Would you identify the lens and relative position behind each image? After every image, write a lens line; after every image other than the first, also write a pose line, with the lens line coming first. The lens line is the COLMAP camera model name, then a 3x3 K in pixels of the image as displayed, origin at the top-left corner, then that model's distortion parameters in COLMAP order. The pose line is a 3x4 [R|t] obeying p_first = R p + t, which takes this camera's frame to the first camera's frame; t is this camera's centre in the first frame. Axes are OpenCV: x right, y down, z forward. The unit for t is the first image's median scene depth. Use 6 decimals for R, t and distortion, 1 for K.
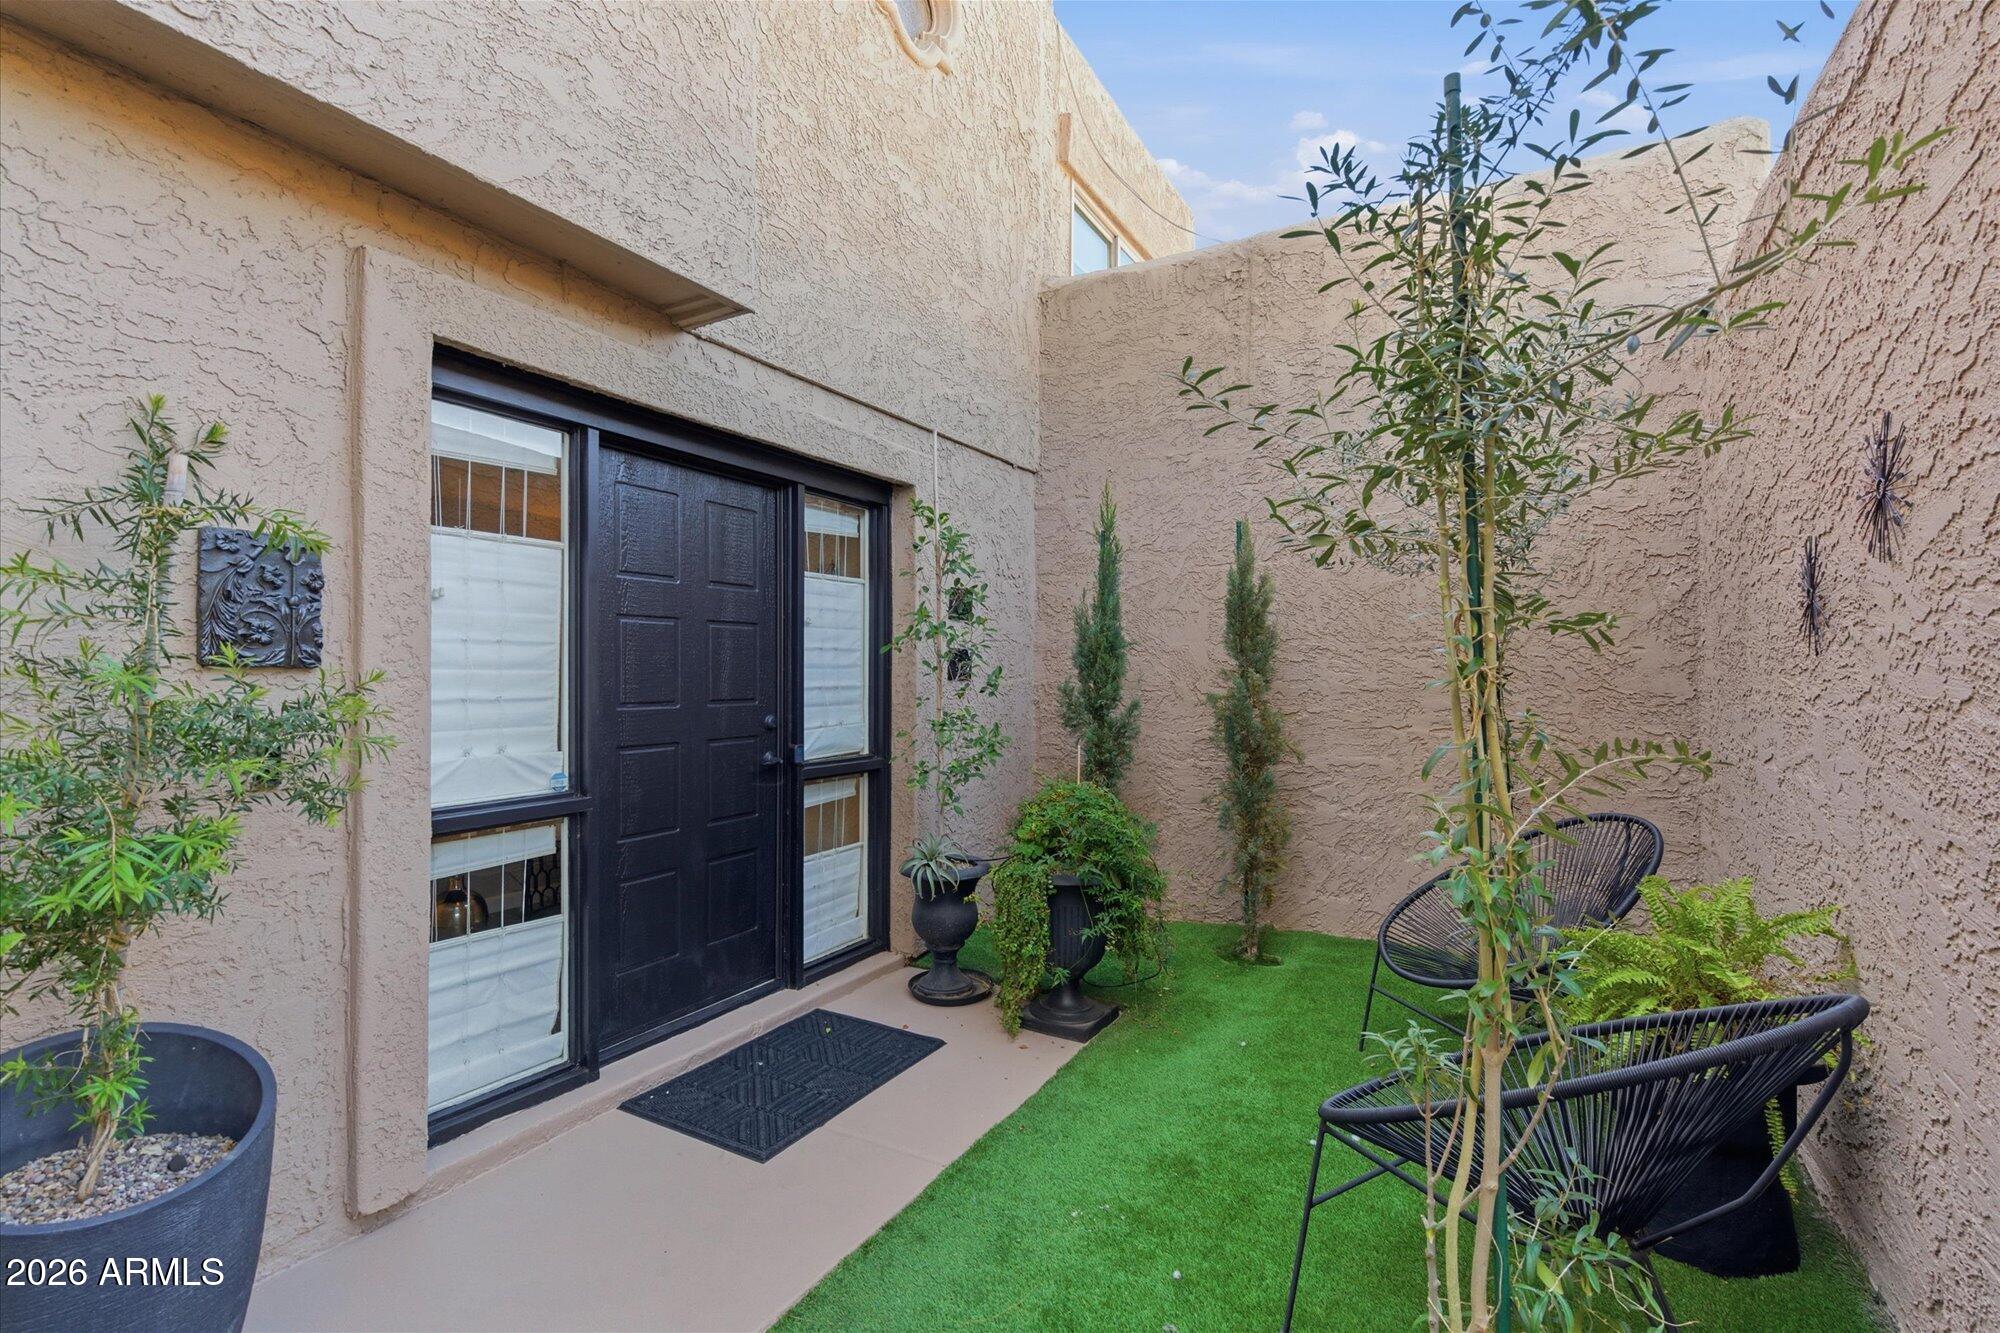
lens RADIAL K [[910.7, 0, 1000.1], [0, 910.7, 674.7], [0, 0, 1]] dist [0.001571, -0.000131]
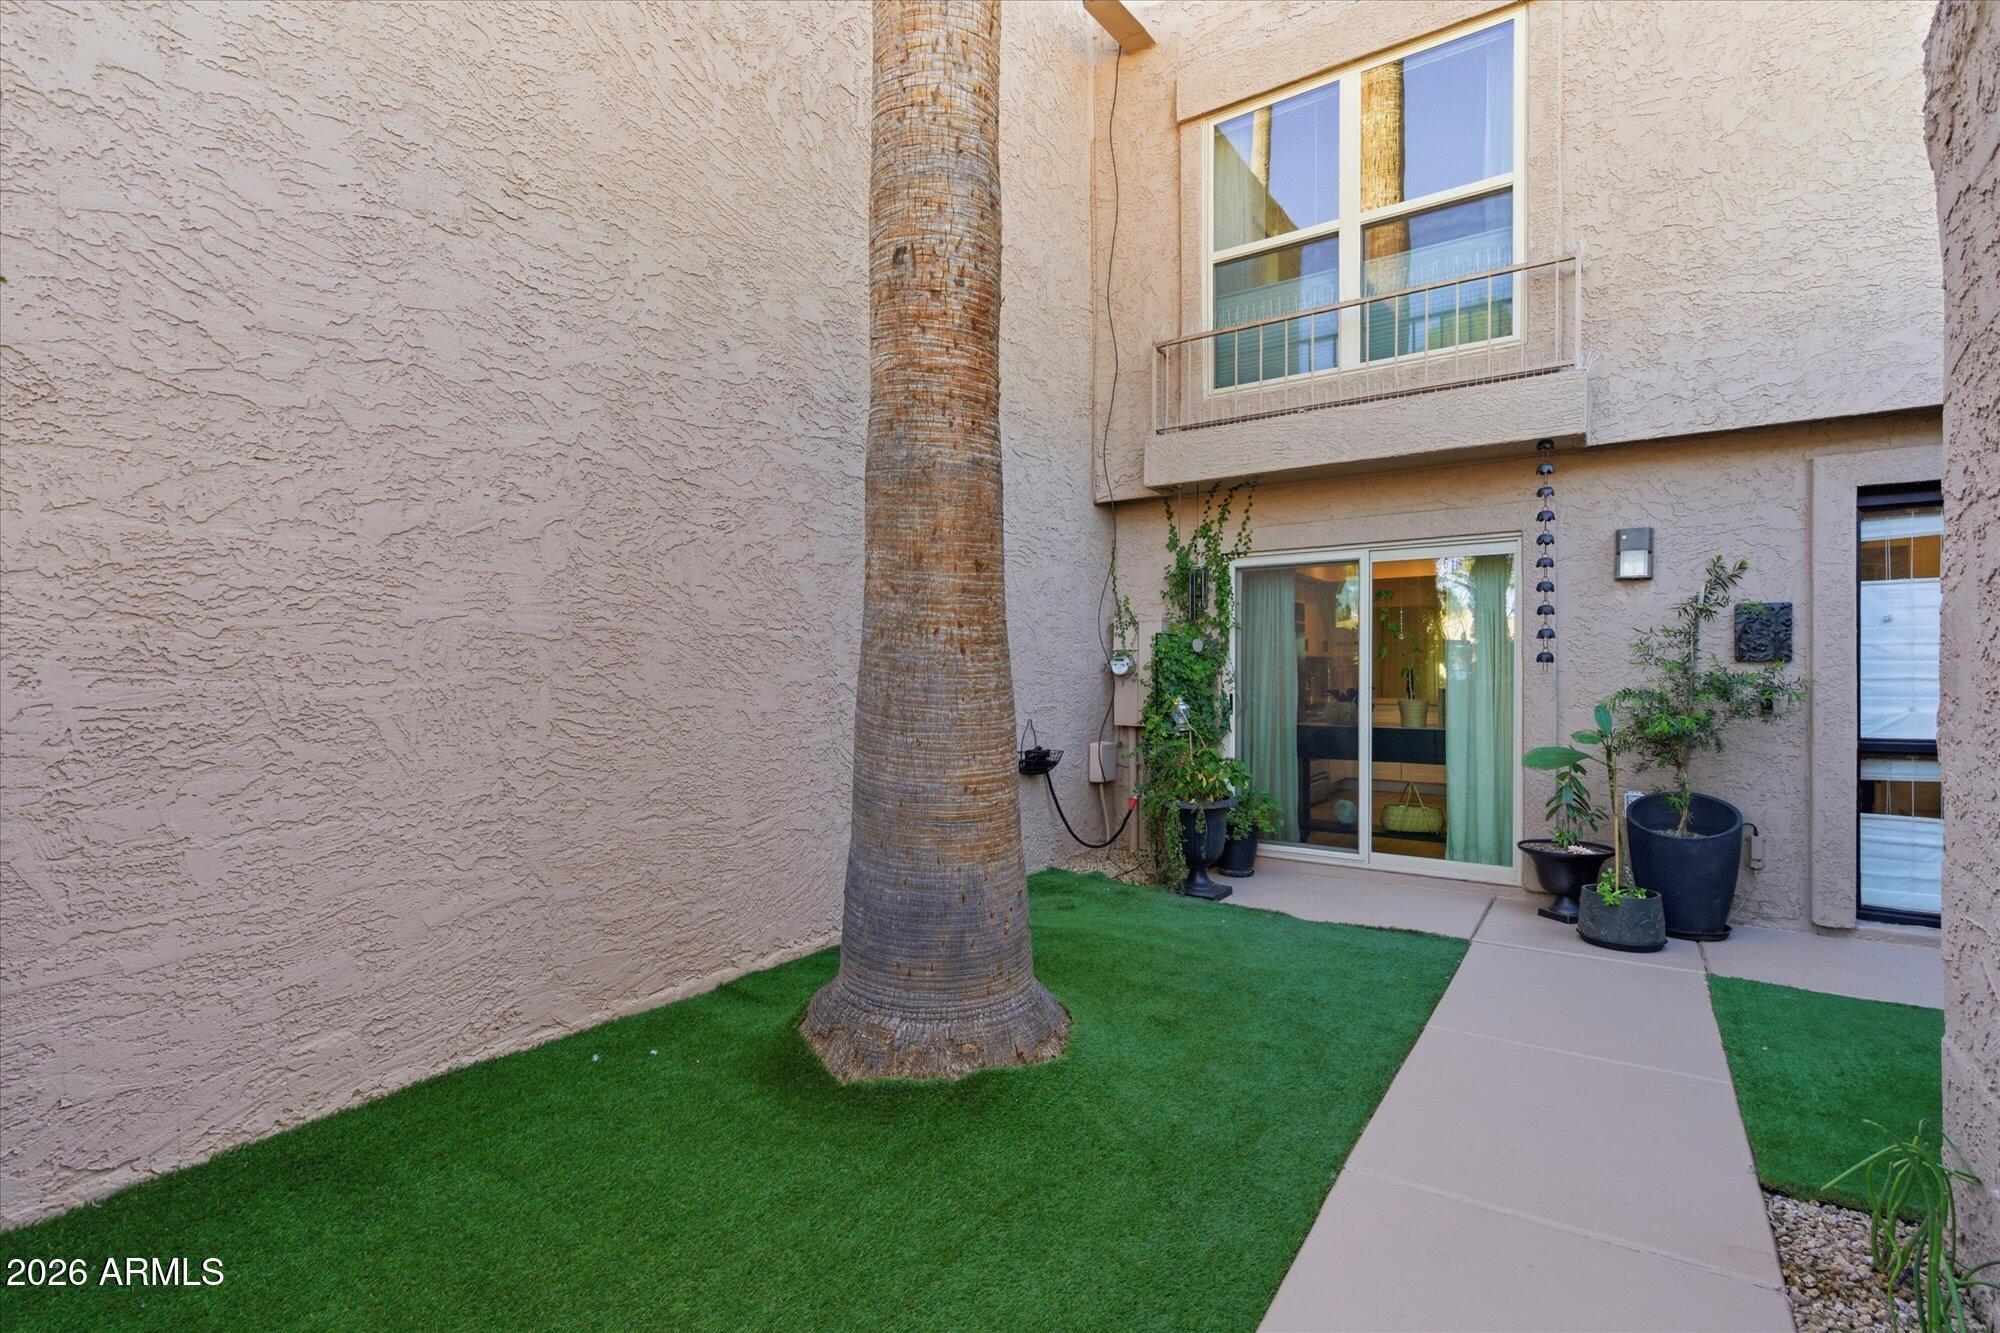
lens RADIAL K [[910.7, 0, 1001.3], [0, 910.7, 671.5], [0, 0, 1]] dist [0.001571, -0.000131]
pose [[-0.078395, -0.003051, -0.996918, 1.545447], [0.005809, 0.999977, -0.003517, 0.013365], [0.996905, -0.006067, -0.078375, -0.697695]]
